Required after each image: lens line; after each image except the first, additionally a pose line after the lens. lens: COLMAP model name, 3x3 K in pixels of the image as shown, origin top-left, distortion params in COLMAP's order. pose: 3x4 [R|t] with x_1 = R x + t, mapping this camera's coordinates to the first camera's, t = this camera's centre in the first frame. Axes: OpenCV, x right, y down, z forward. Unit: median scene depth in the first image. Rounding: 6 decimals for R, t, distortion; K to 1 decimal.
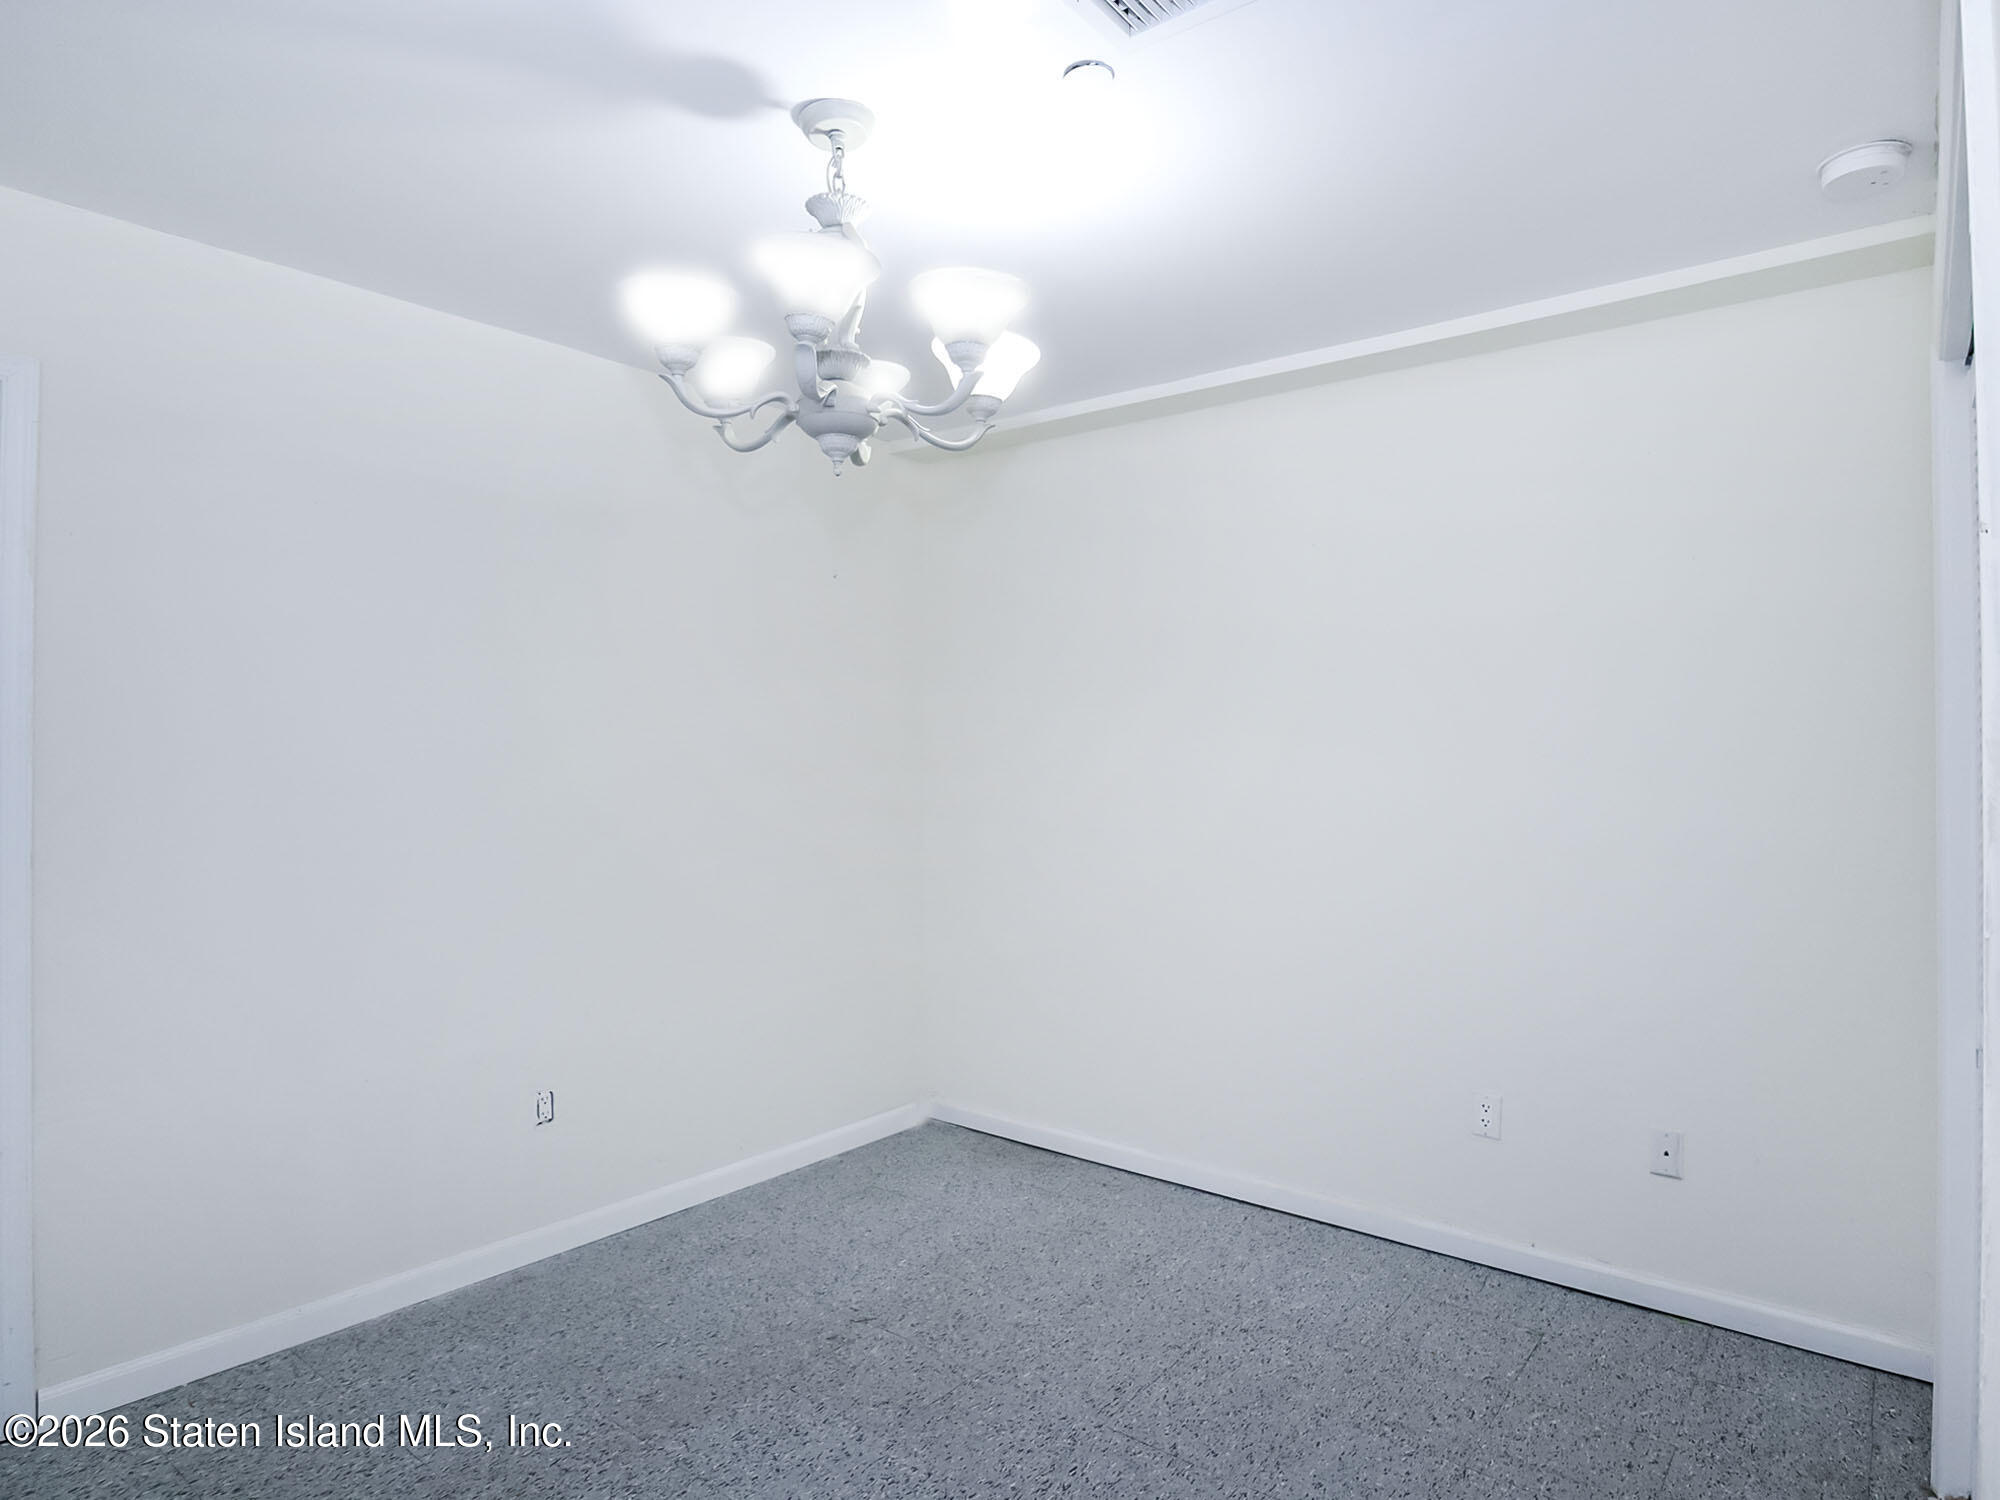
lens RADIAL K [[1159.7, 0, 1005.1], [0, 1159.7, 748.8], [0, 0, 1]] dist [-0.016916, 0.002114]
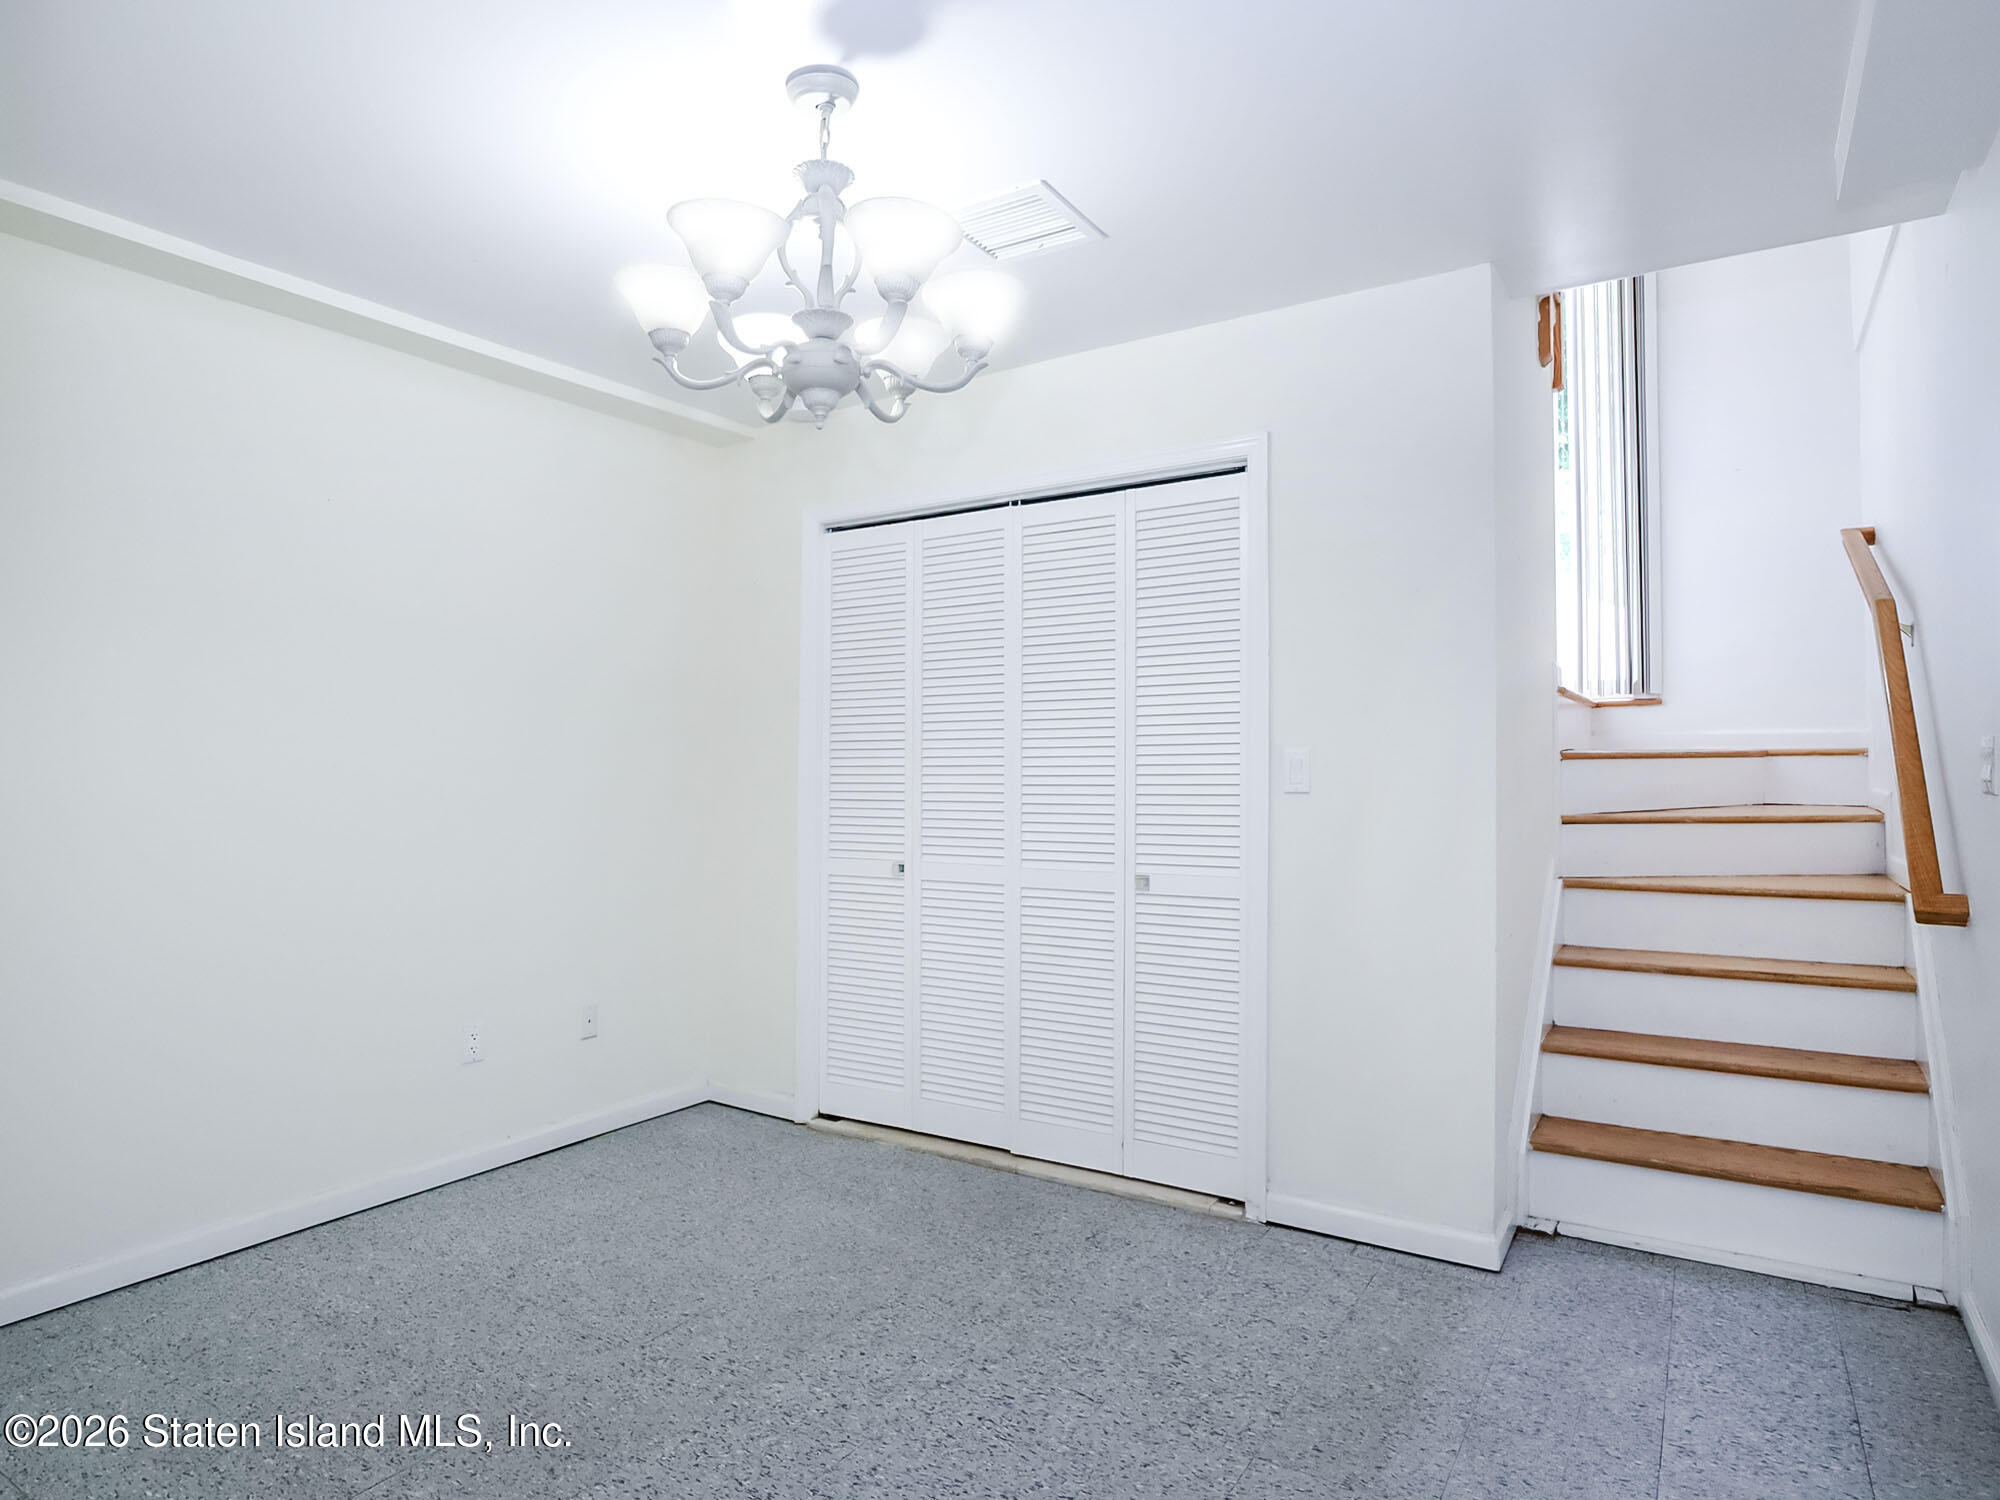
lens RADIAL K [[1159.7, 0, 1004.5], [0, 1159.7, 755.1], [0, 0, 1]] dist [-0.016916, 0.002114]
pose [[-0.126459, 0.009838, 0.991923, -0.784736], [-0.006270, 0.999923, -0.010717, 0.041834], [-0.991952, -0.007575, -0.126388, 0.626443]]
